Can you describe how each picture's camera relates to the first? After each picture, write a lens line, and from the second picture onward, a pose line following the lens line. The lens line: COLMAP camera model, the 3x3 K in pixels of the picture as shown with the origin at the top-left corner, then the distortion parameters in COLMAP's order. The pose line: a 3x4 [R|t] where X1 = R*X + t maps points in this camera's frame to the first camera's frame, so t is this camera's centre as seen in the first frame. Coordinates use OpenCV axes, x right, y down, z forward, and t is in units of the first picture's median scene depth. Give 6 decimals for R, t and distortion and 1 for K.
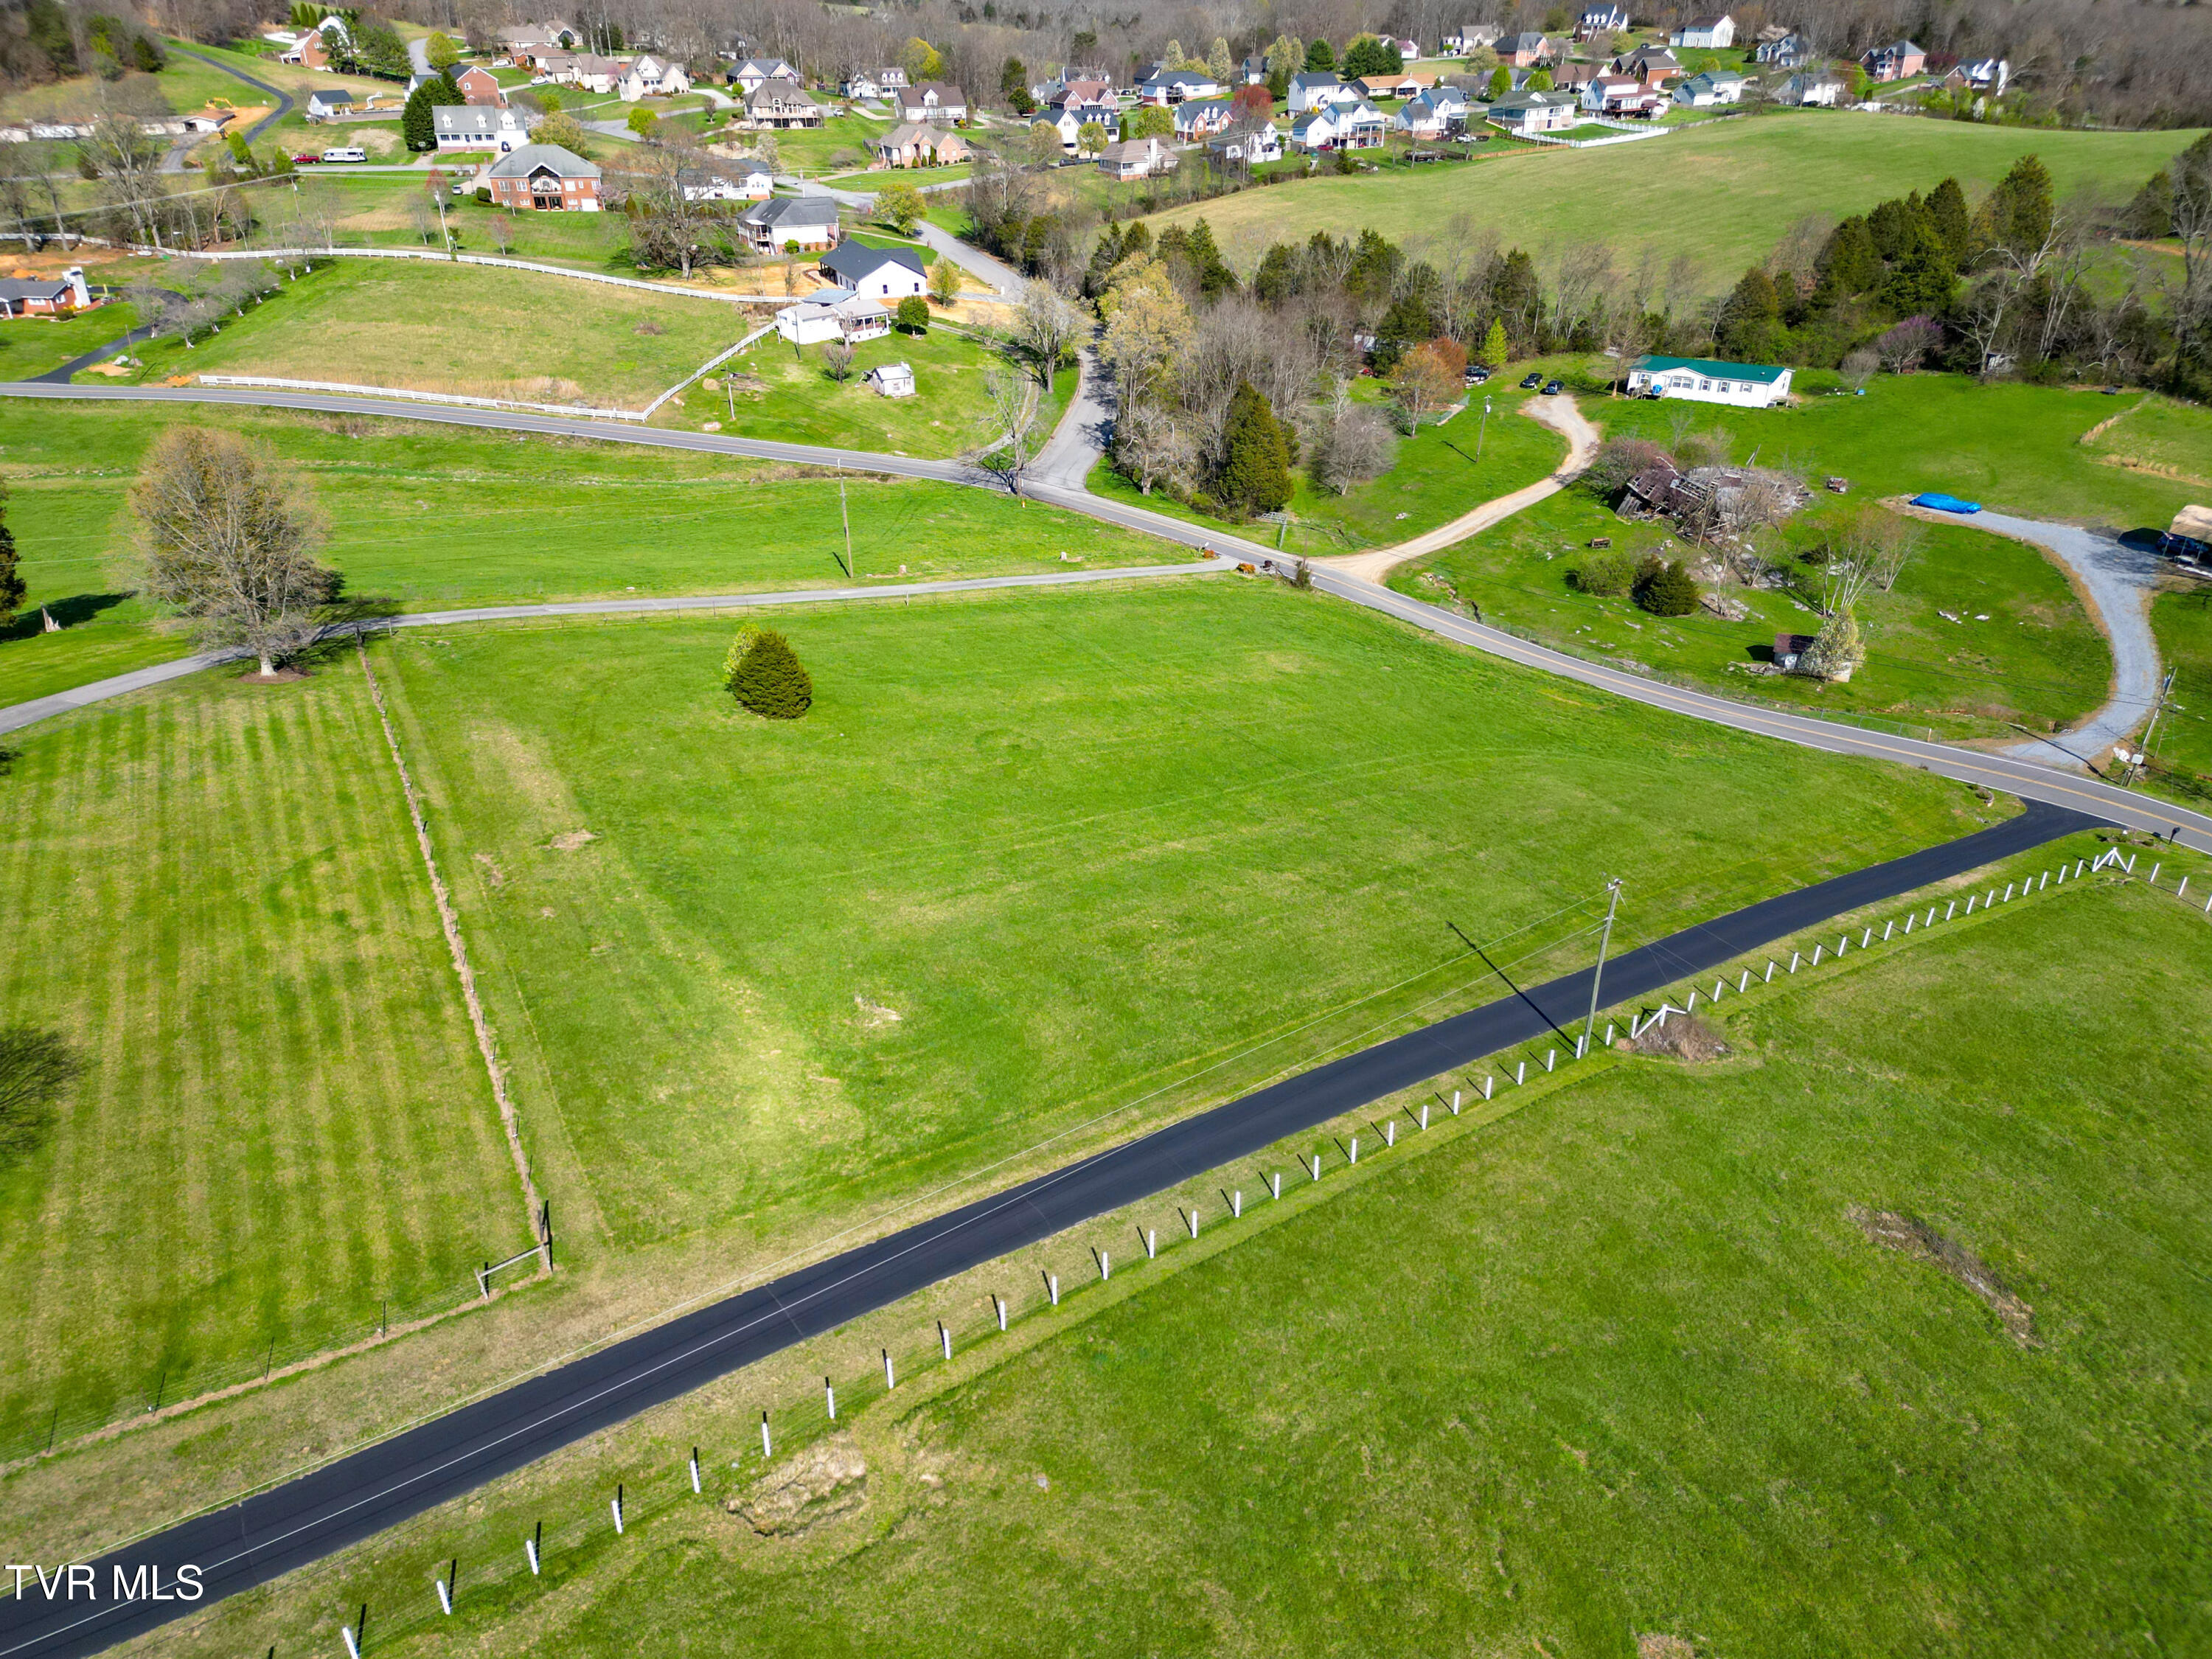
lens RADIAL K [[1479.5, 0, 1106.0], [0, 1479.5, 829.5], [0, 0, 1]] dist [0.324545, -0.347232]
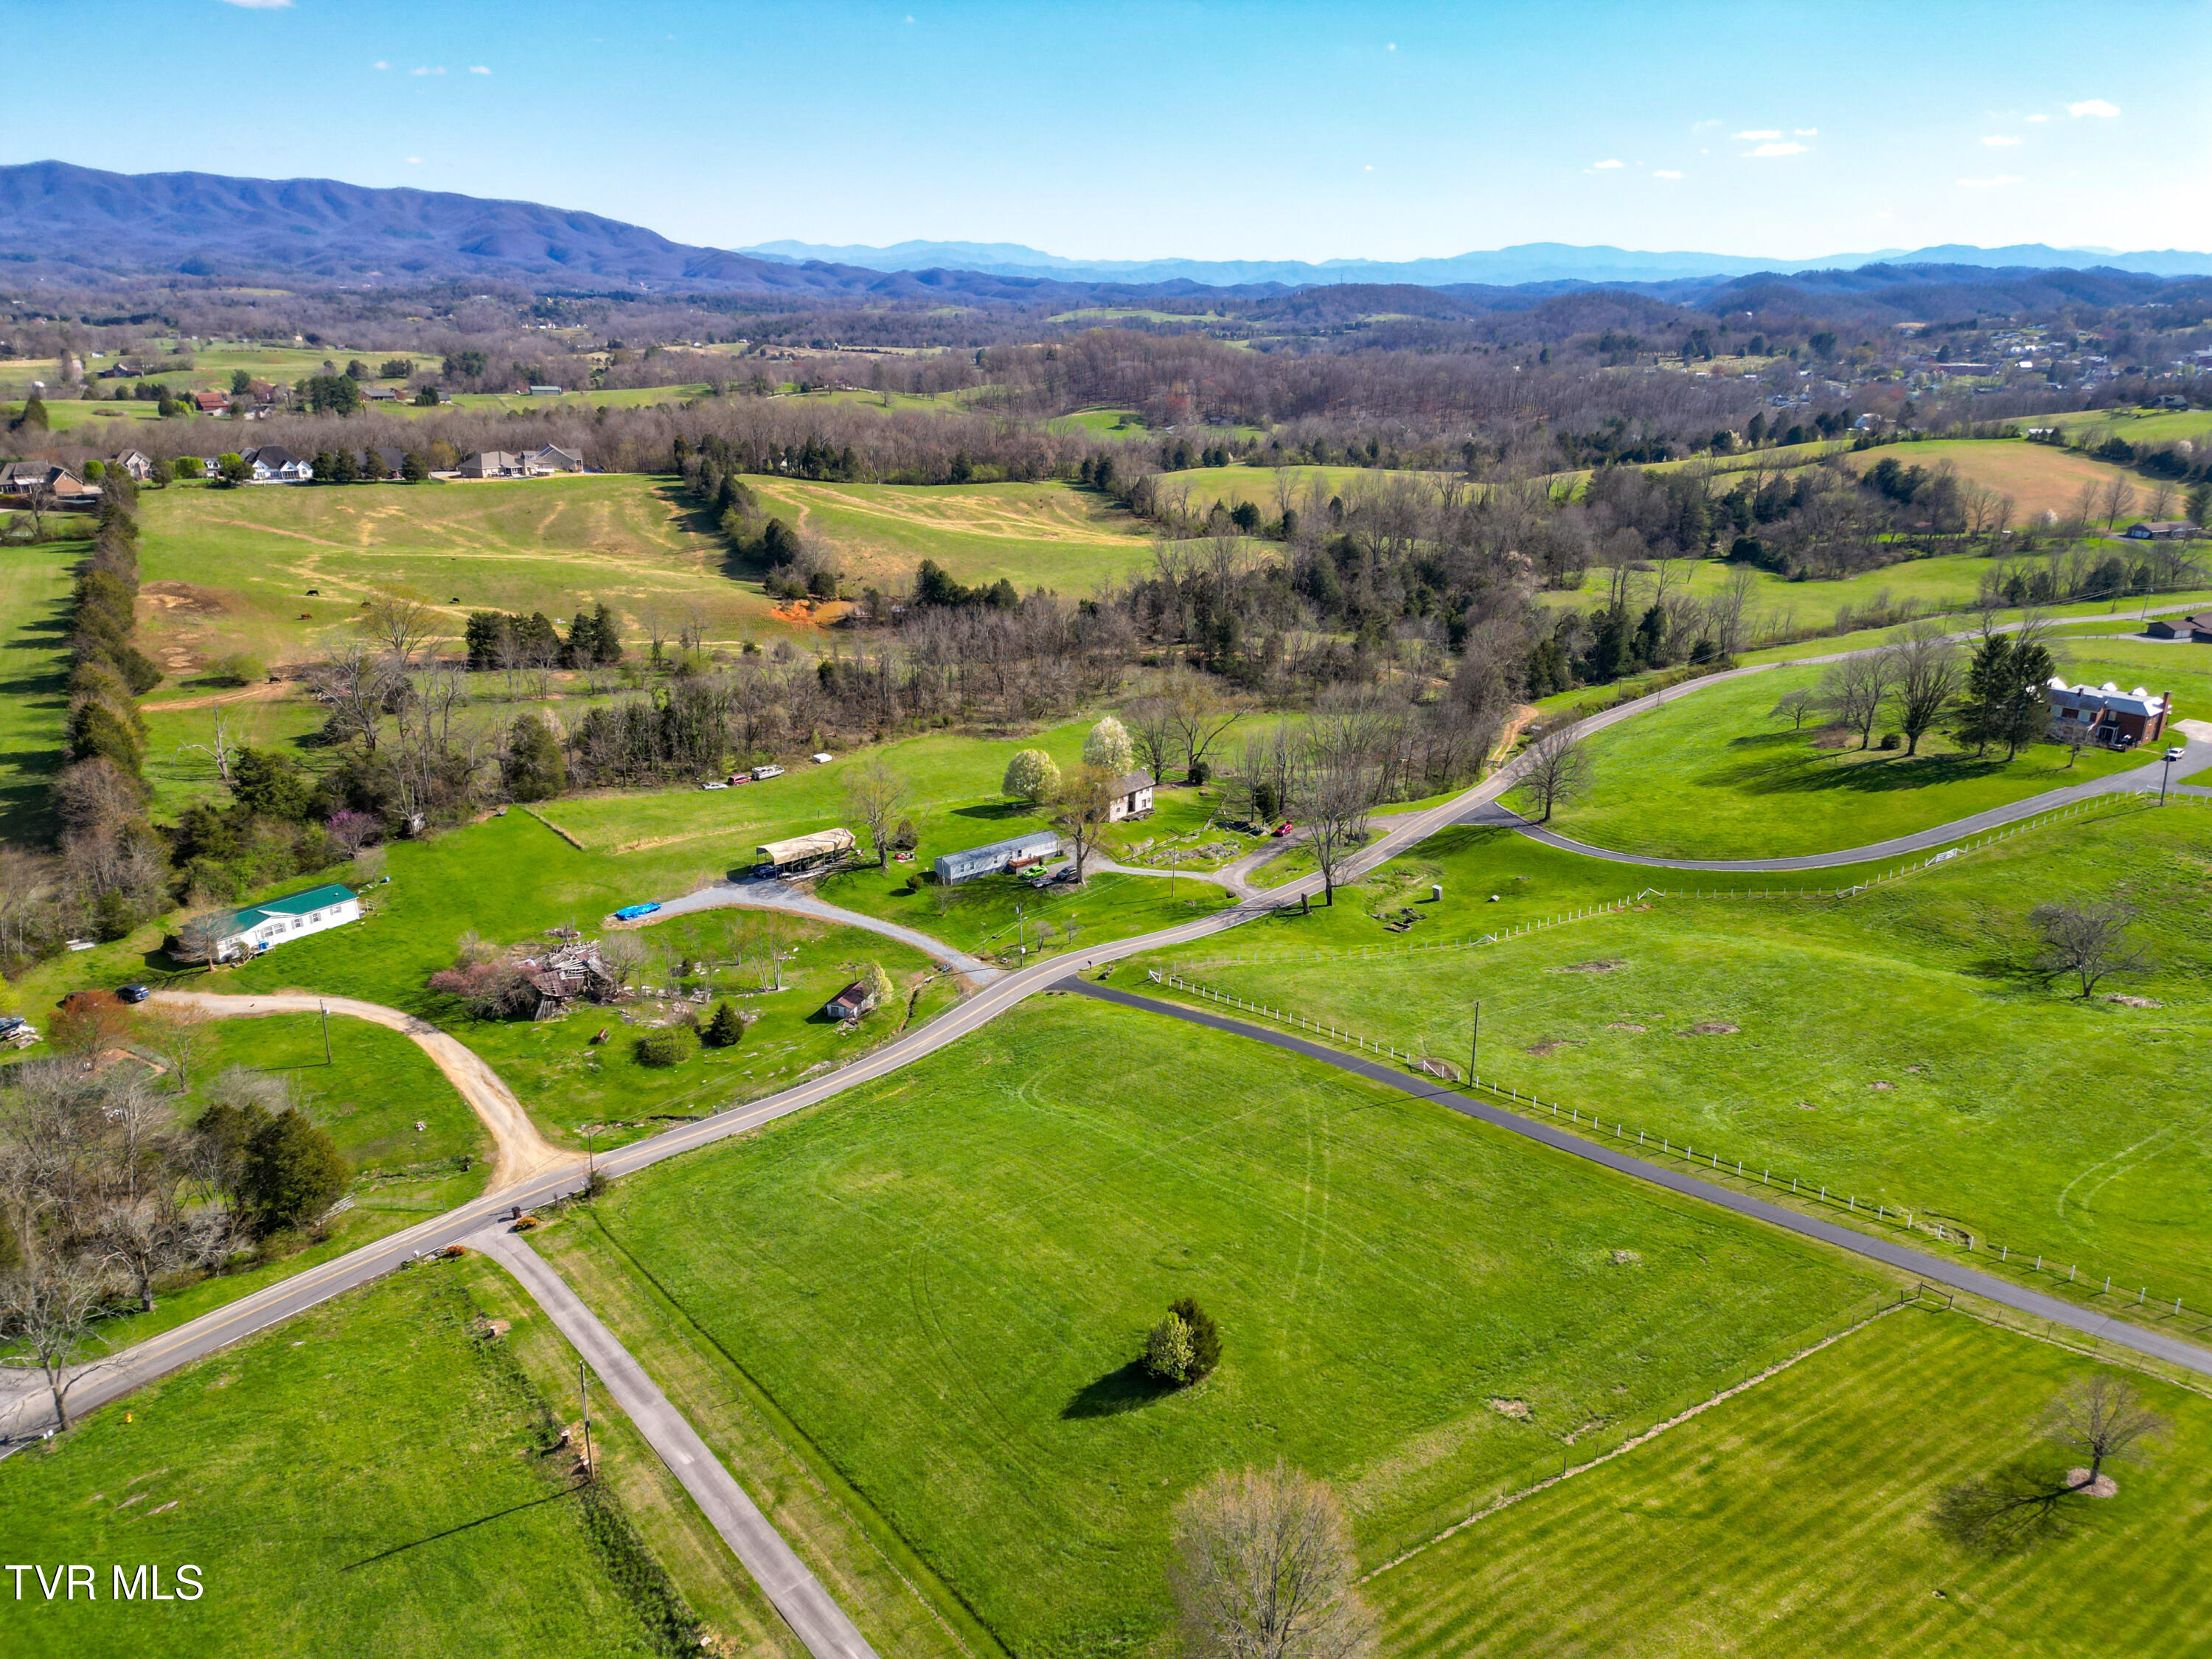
lens RADIAL K [[1472.3, 0, 1104.7], [0, 1472.3, 846.7], [0, 0, 1]] dist [0.324480, -0.339475]
pose [[-0.057472, -0.333978, 0.940827, -0.594257], [0.473669, 0.820441, 0.320178, -0.406065], [-0.878826, 0.464042, 0.111042, 0.404661]]
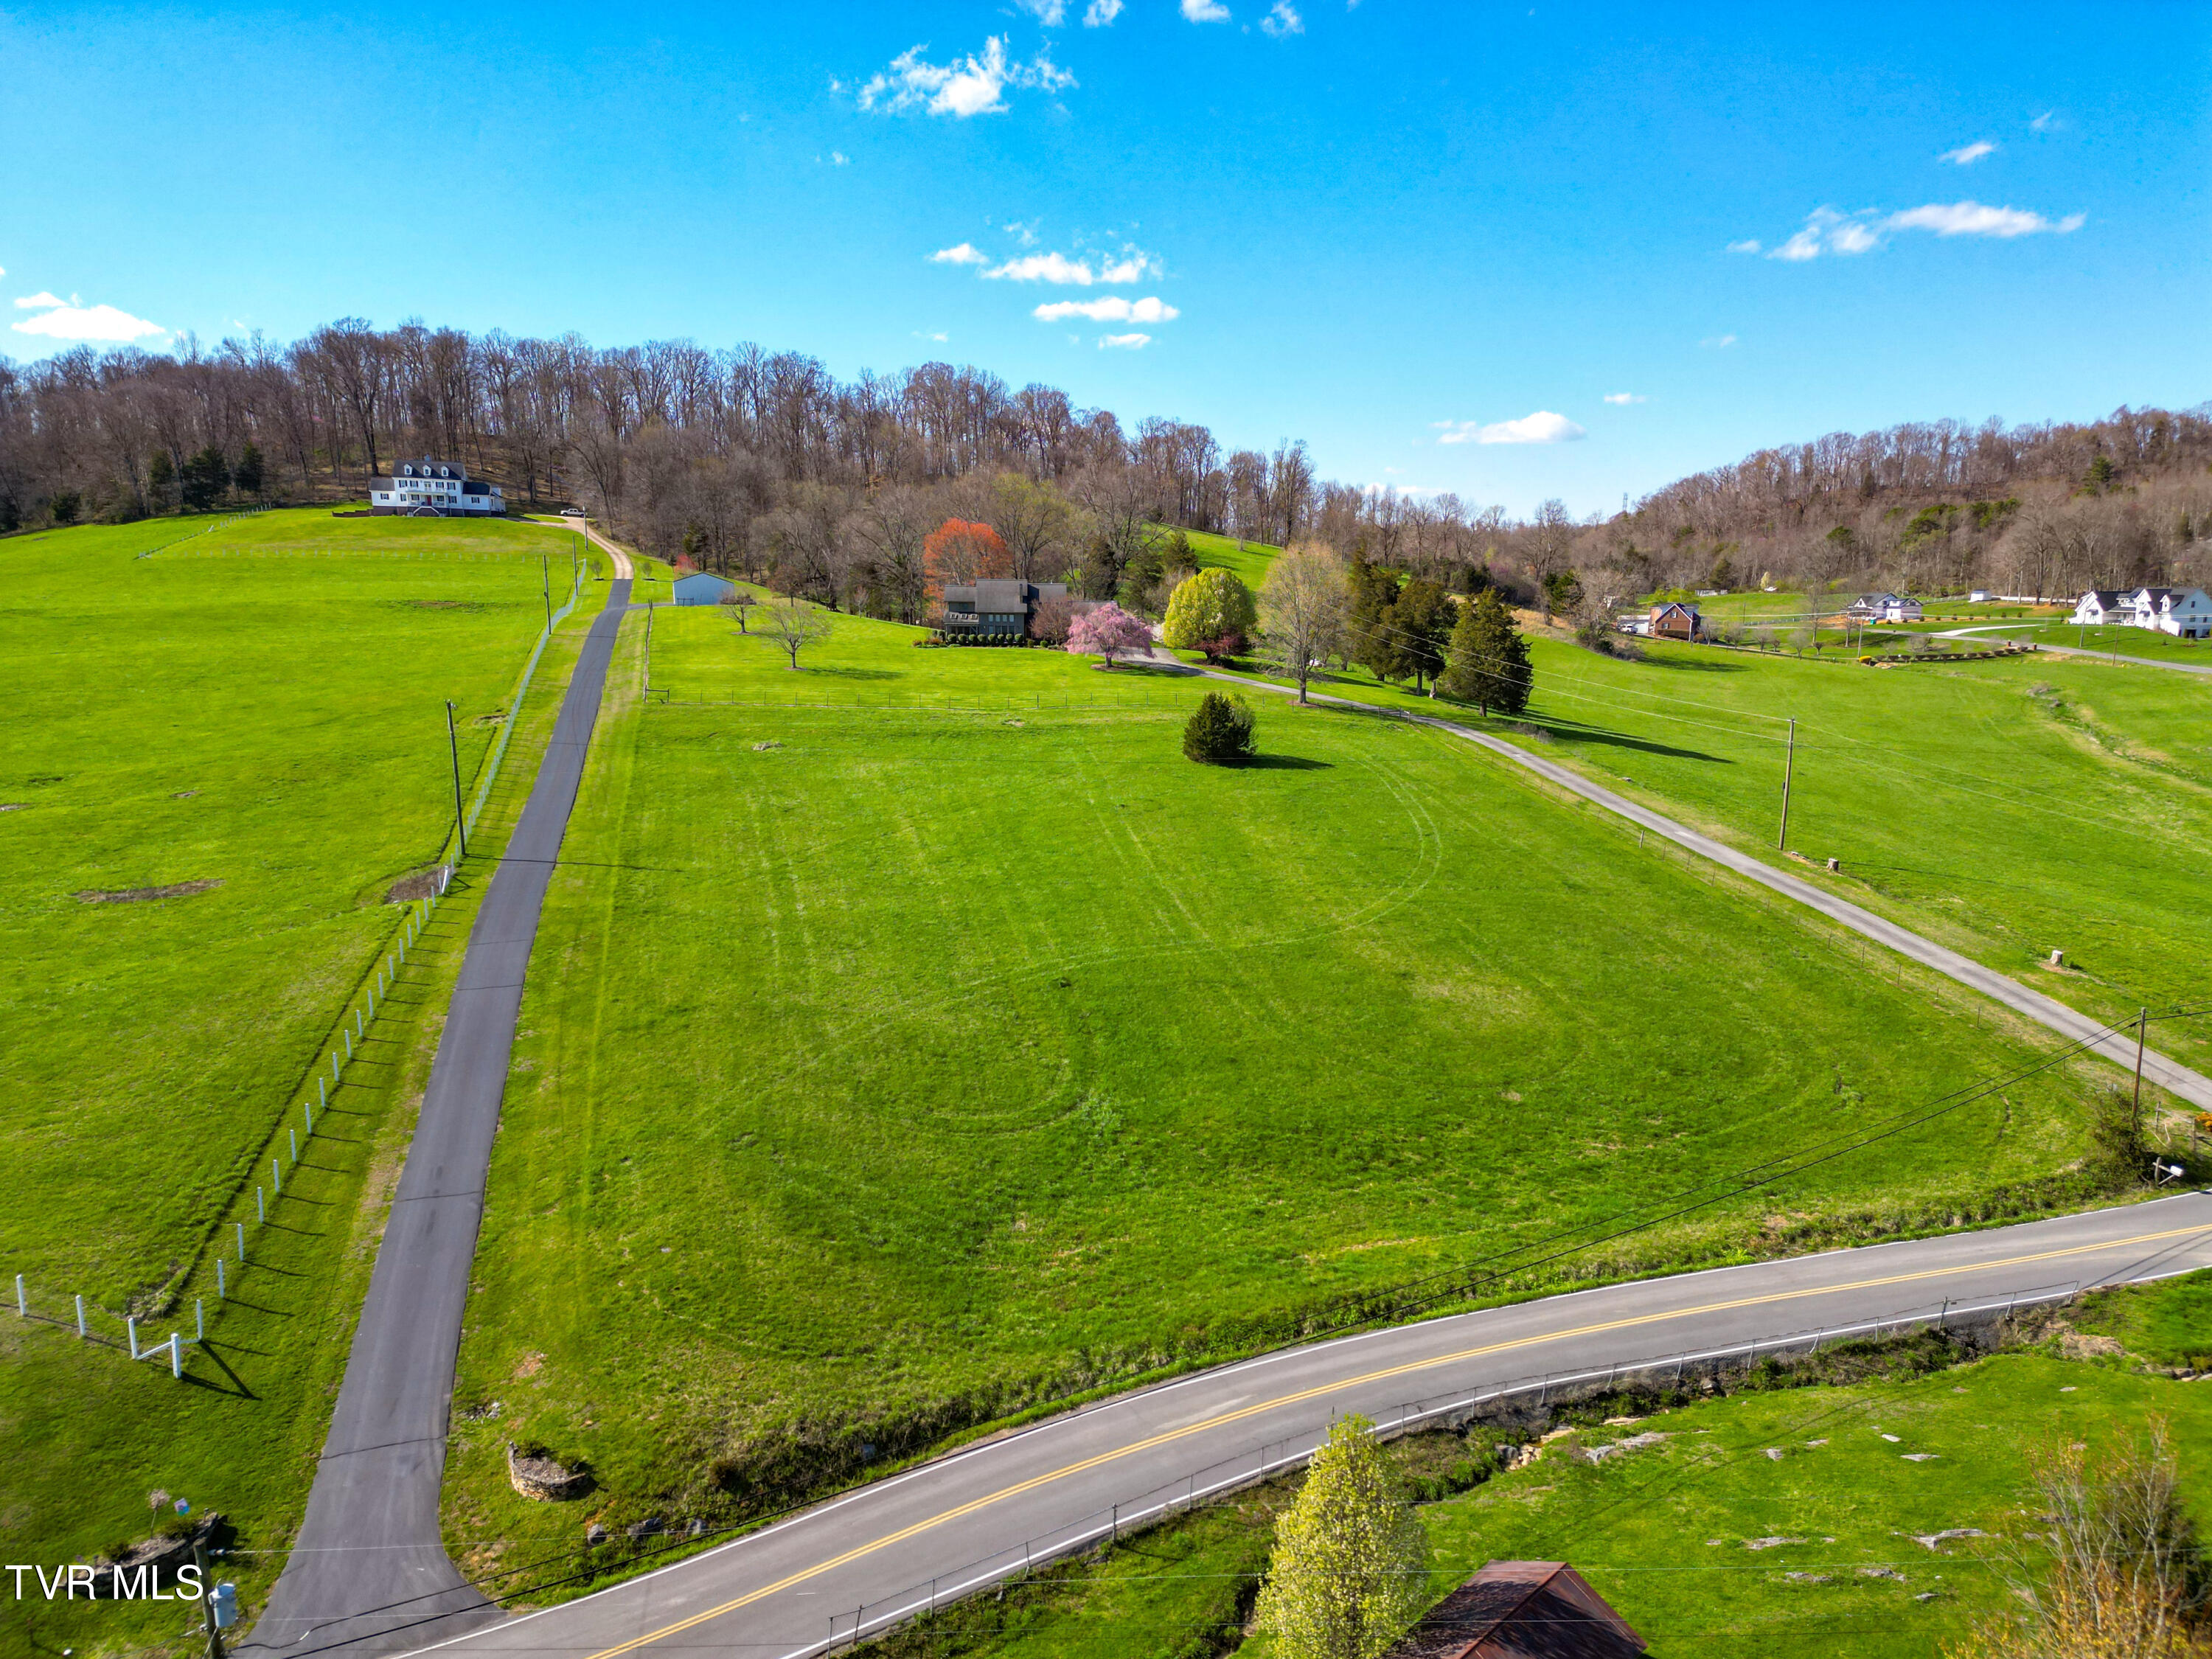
lens RADIAL K [[1477.1, 0, 1104.6], [0, 1477.1, 844.8], [0, 0, 1]] dist [0.302490, -0.291880]
pose [[-0.373755, 0.167554, -0.912268, 0.497612], [-0.442301, 0.832322, 0.334080, -0.206664], [0.815278, 0.528361, -0.236975, 0.667849]]
